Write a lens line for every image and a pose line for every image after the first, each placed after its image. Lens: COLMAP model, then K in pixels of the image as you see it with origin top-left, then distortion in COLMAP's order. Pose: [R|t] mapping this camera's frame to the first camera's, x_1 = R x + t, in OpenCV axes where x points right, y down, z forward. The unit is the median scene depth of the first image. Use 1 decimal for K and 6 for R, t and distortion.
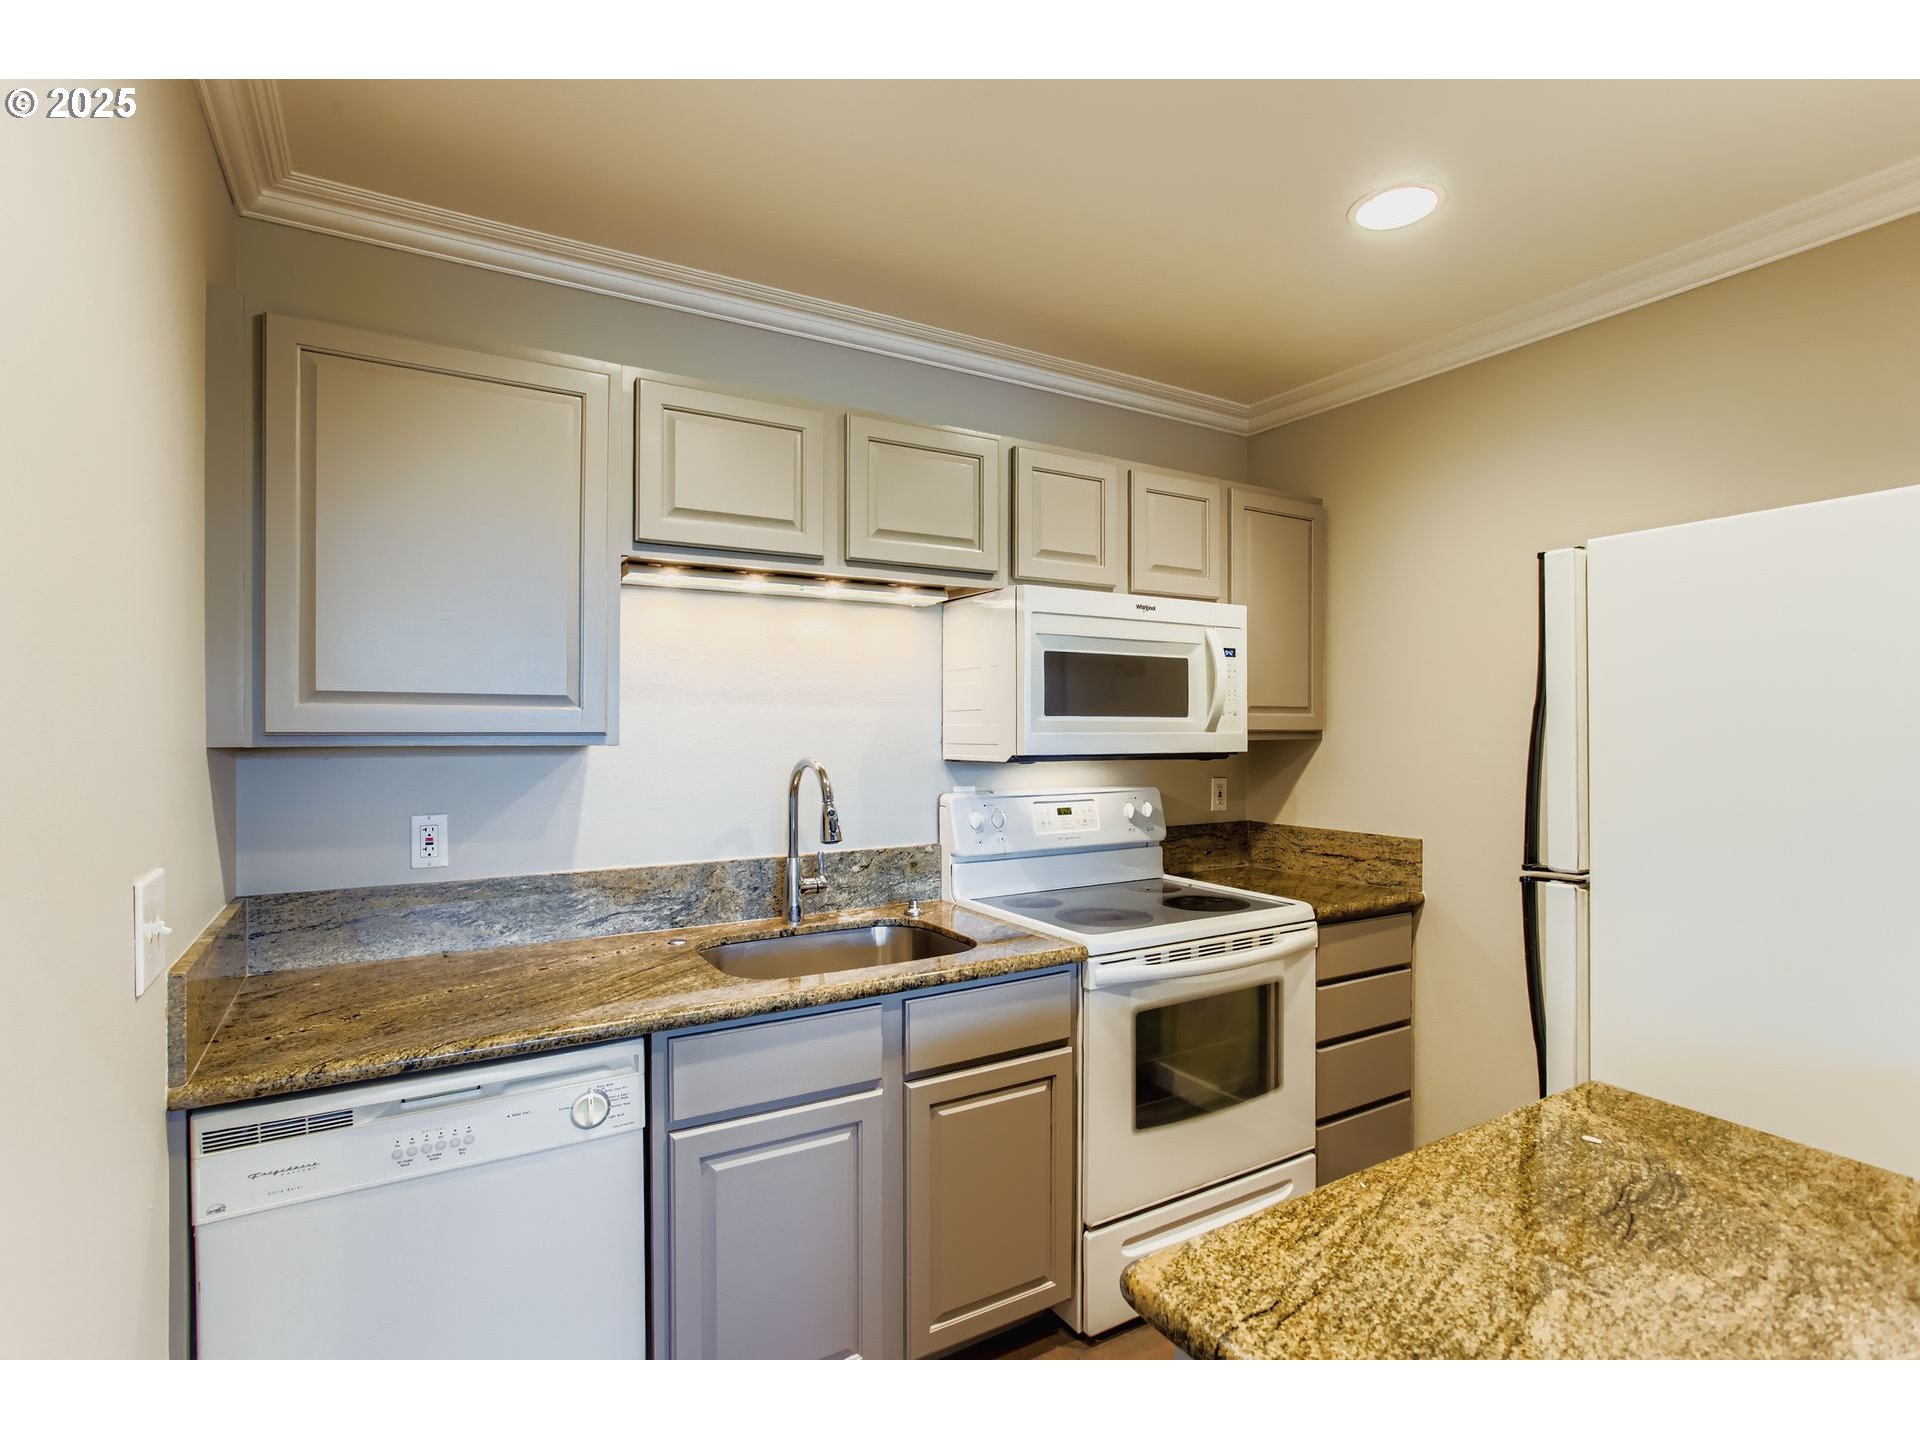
lens RADIAL K [[947.6, 0, 956.4], [0, 947.6, 732.2], [0, 0, 1]] dist [-0.056335, 0.035656]
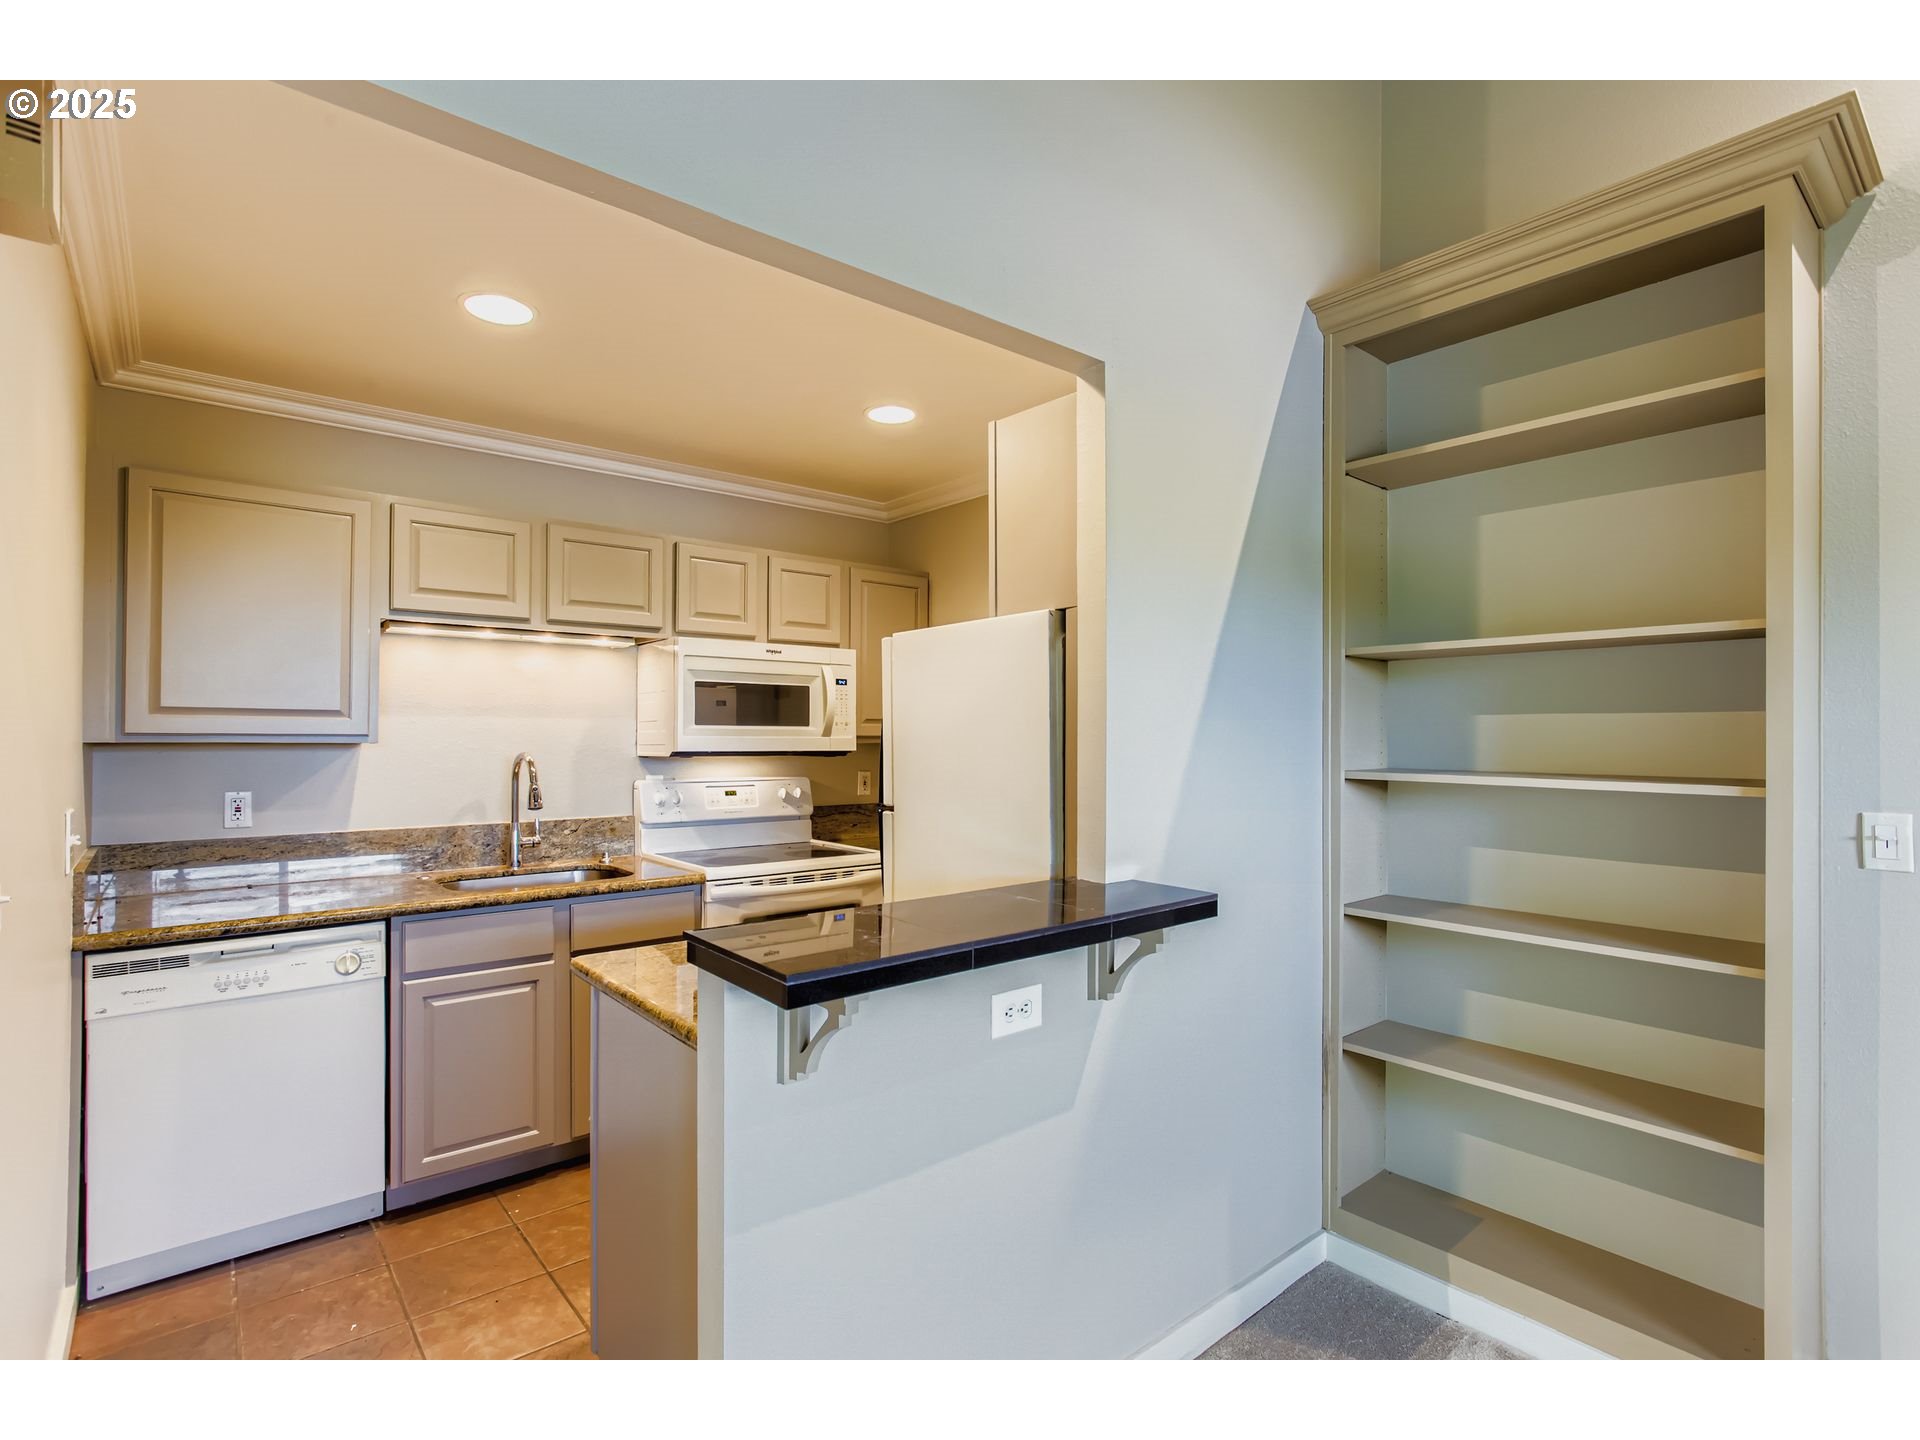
lens RADIAL K [[936.7, 0, 955.4], [0, 936.7, 729.7], [0, 0, 1]] dist [-0.037447, 0.022829]
pose [[0.987307, 0.002727, 0.158802, 0.266560], [-0.000303, 0.999883, -0.015286, 0.012179], [-0.158825, 0.015044, 0.987192, -0.515231]]
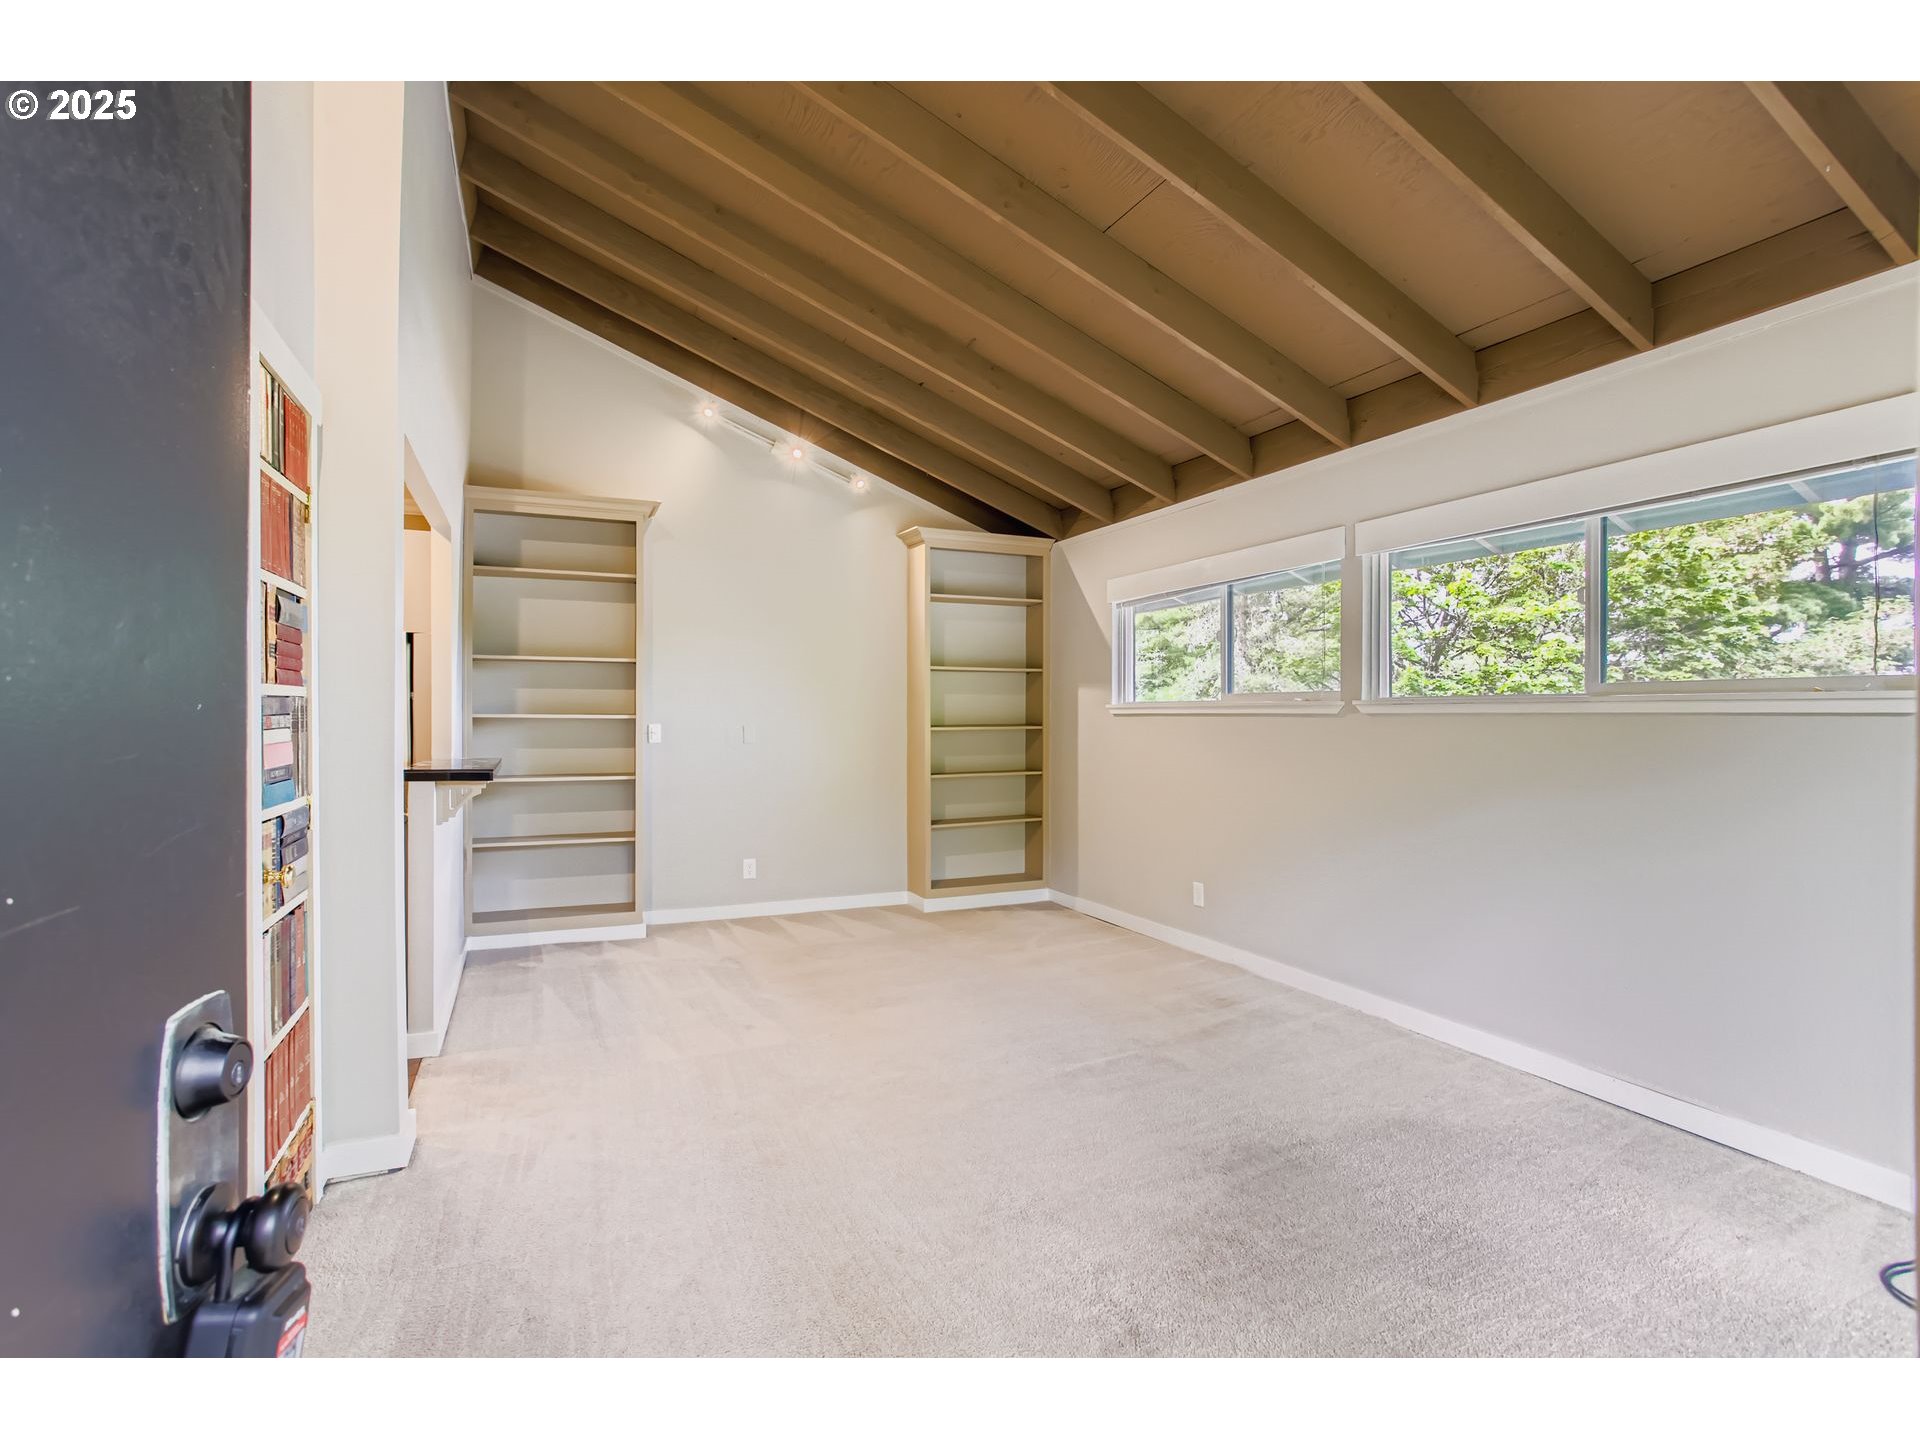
lens RADIAL K [[929.5, 0, 960.0], [0, 929.5, 720.0], [0, 0, 1]] dist [-0.039173, 0.021013]
pose [[0.115858, -0.007995, 0.993234, -1.142895], [0.007038, 0.999949, 0.007228, 0.049355], [-0.993241, 0.006153, 0.115909, -0.935060]]
